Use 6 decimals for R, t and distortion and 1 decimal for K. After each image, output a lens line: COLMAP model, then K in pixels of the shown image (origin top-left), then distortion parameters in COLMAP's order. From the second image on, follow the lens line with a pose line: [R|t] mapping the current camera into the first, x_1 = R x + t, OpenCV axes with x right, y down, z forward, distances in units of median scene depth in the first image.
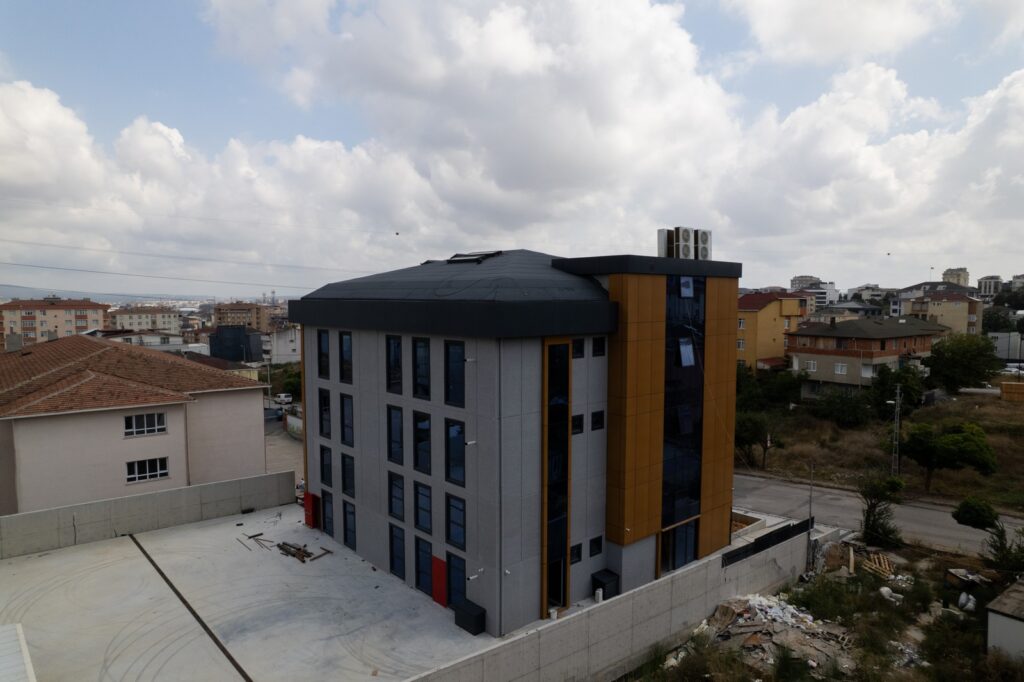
lens RADIAL K [[654.2, 0, 512.0], [0, 654.2, 341.0], [0, 0, 1]] dist [-0.081808, 0.072957]
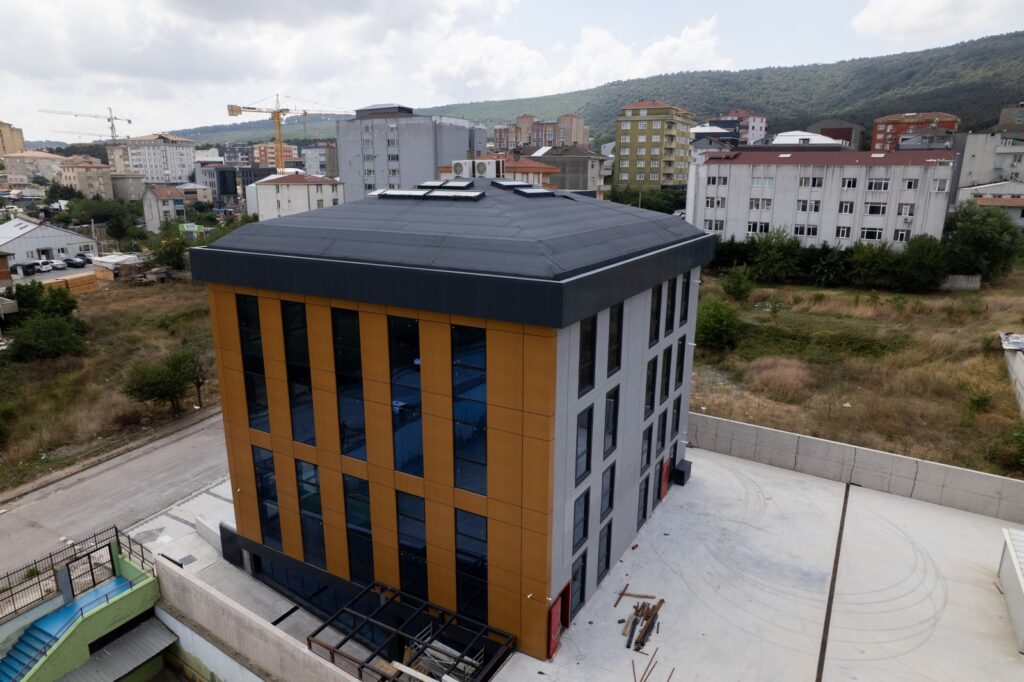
lens RADIAL K [[654.2, 0, 512.0], [0, 654.2, 341.0], [0, 0, 1]] dist [-0.081808, 0.072957]
pose [[-0.313167, -0.241652, 0.918439, -0.951433], [0.056301, 0.960661, 0.271959, -0.186816], [-0.948028, 0.136878, -0.287242, 1.425570]]
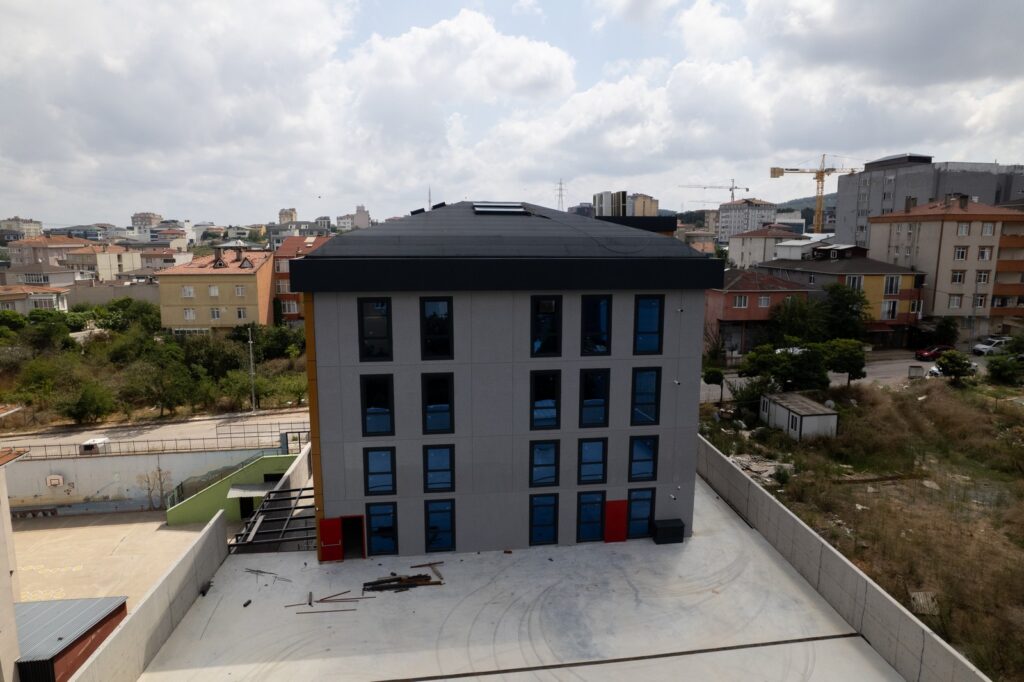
lens RADIAL K [[654.2, 0, 512.0], [0, 654.2, 341.0], [0, 0, 1]] dist [-0.081808, 0.072957]
pose [[0.549073, -0.133412, 0.825058, -0.959447], [0.052924, 0.990746, 0.124983, -0.061783], [-0.834097, -0.024960, 0.551053, 0.508874]]
